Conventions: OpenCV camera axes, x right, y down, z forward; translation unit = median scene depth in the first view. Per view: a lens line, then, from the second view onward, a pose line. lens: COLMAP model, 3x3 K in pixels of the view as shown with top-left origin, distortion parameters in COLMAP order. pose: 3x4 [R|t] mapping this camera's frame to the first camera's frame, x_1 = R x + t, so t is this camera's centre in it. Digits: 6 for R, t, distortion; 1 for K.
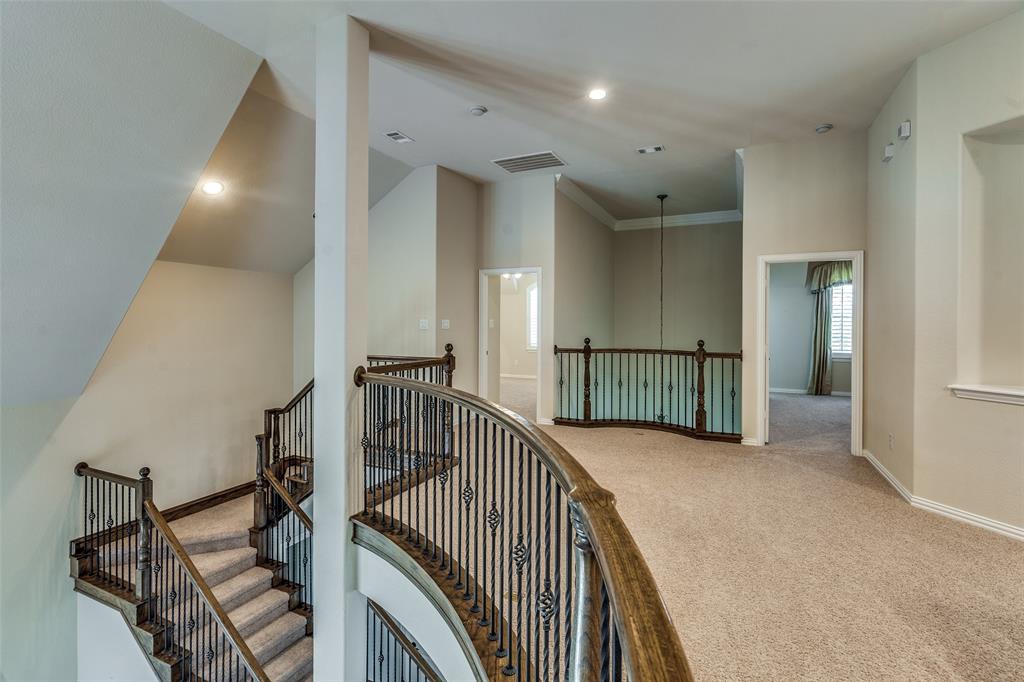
lens RADIAL K [[472.4, 0, 509.0], [0, 472.4, 337.9], [0, 0, 1]] dist [0.003862, -0.000123]
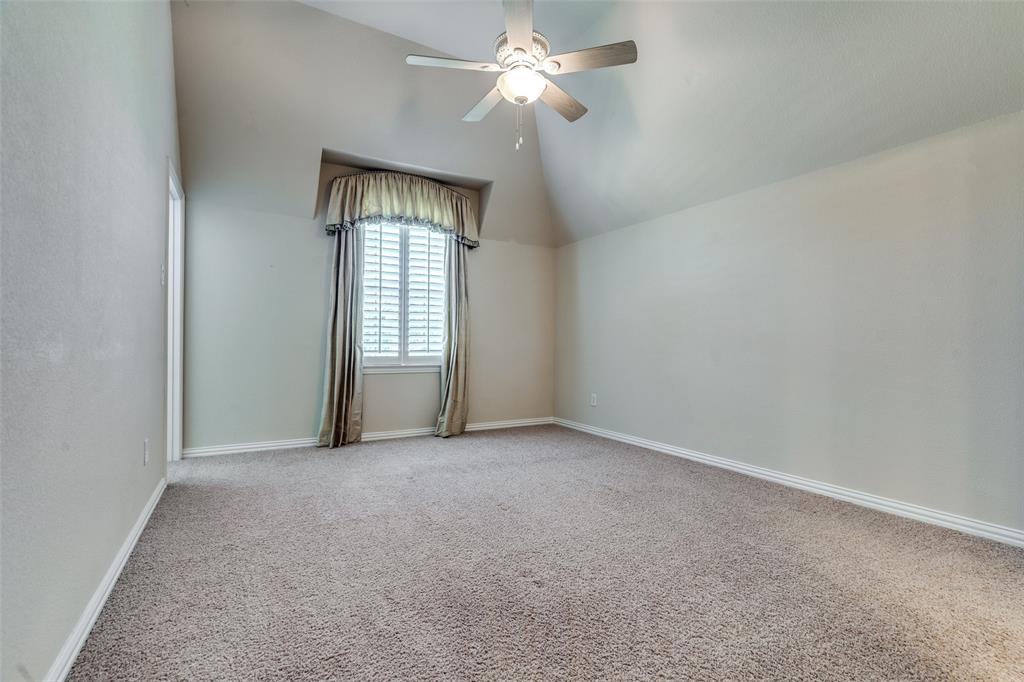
lens RADIAL K [[472.4, 0, 506.5], [0, 472.4, 338.5], [0, 0, 1]] dist [0.003862, -0.000123]
pose [[0.581915, 0.005686, 0.813230, 0.364093], [0.004262, 0.999941, -0.010041, 0.017801], [-0.813239, 0.009309, 0.581856, 0.586574]]
